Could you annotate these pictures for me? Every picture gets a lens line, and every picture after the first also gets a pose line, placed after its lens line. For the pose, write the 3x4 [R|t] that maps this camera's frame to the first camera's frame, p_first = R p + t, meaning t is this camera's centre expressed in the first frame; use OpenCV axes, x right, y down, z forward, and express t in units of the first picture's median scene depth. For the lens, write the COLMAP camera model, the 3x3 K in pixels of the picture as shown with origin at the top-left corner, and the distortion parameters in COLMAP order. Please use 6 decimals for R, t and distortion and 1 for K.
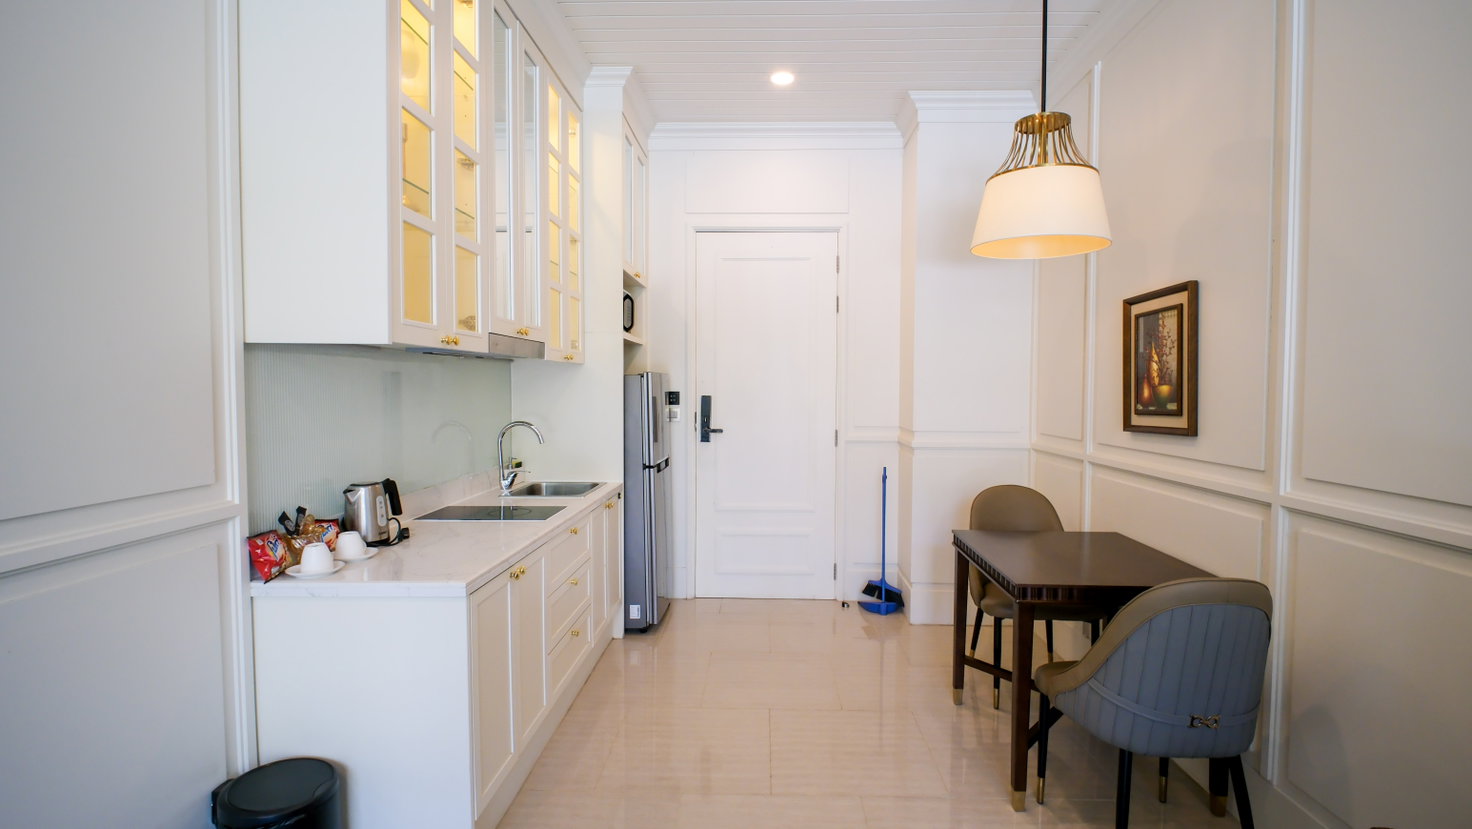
lens RADIAL K [[689.8, 0, 736.0], [0, 689.8, 414.5], [0, 0, 1]] dist [-0.002323, 0.000380]
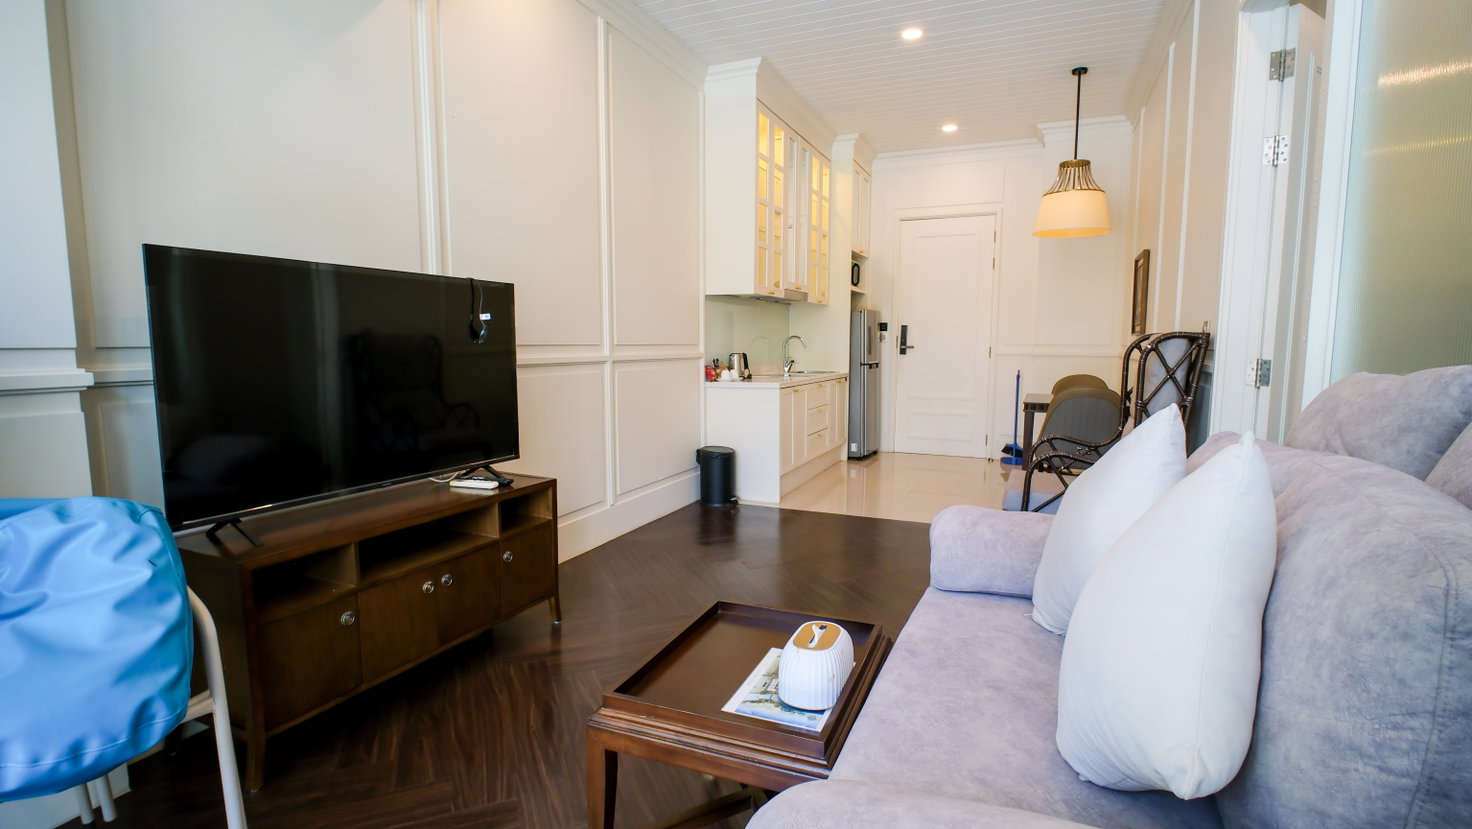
lens RADIAL K [[689.8, 0, 736.0], [0, 689.8, 414.5], [0, 0, 1]] dist [-0.002323, 0.000380]
pose [[0.936754, 0.037682, -0.347954, 0.187700], [-0.014115, 0.997446, 0.070020, 0.087828], [0.349704, -0.060680, 0.934893, -0.772141]]
